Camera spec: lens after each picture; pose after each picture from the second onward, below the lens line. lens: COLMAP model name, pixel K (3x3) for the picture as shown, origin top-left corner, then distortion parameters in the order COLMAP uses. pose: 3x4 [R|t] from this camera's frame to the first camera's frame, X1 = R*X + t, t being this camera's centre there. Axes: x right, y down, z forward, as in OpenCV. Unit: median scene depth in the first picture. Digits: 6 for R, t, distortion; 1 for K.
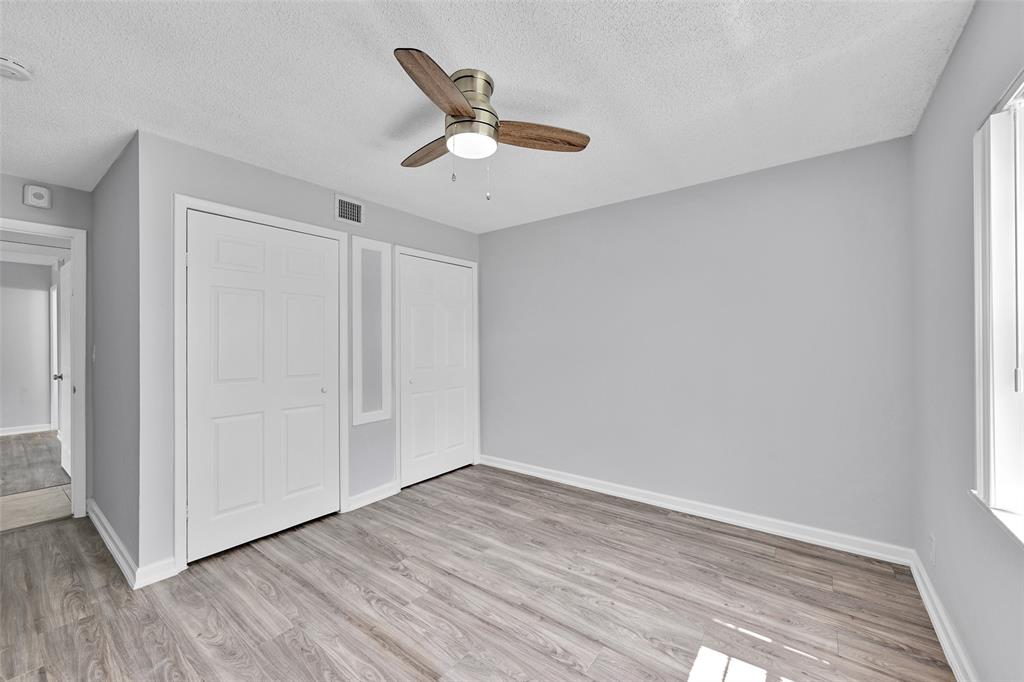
lens RADIAL K [[403.8, 0, 512.0], [0, 403.8, 347.0], [0, 0, 1]] dist [-0.000527, 0.000135]
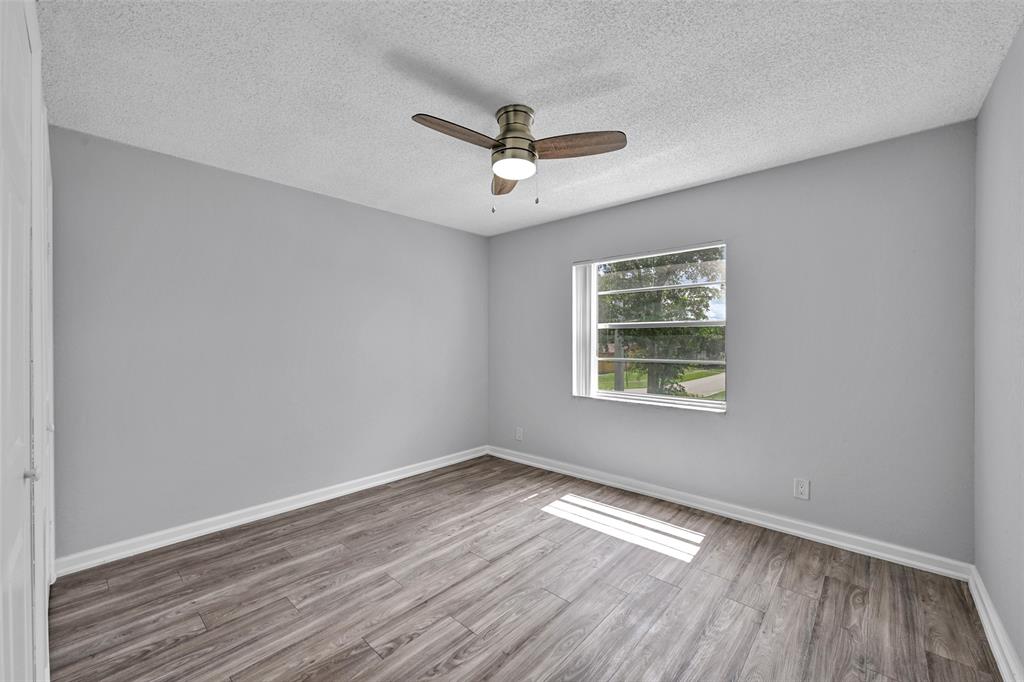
lens RADIAL K [[403.8, 0, 508.5], [0, 403.8, 341.7], [0, 0, 1]] dist [-0.000527, 0.000135]
pose [[0.098324, 0.000196, 0.995154, -0.880456], [0.012465, 0.999921, -0.001428, -0.001092], [-0.995076, 0.012545, 0.098314, 0.632457]]
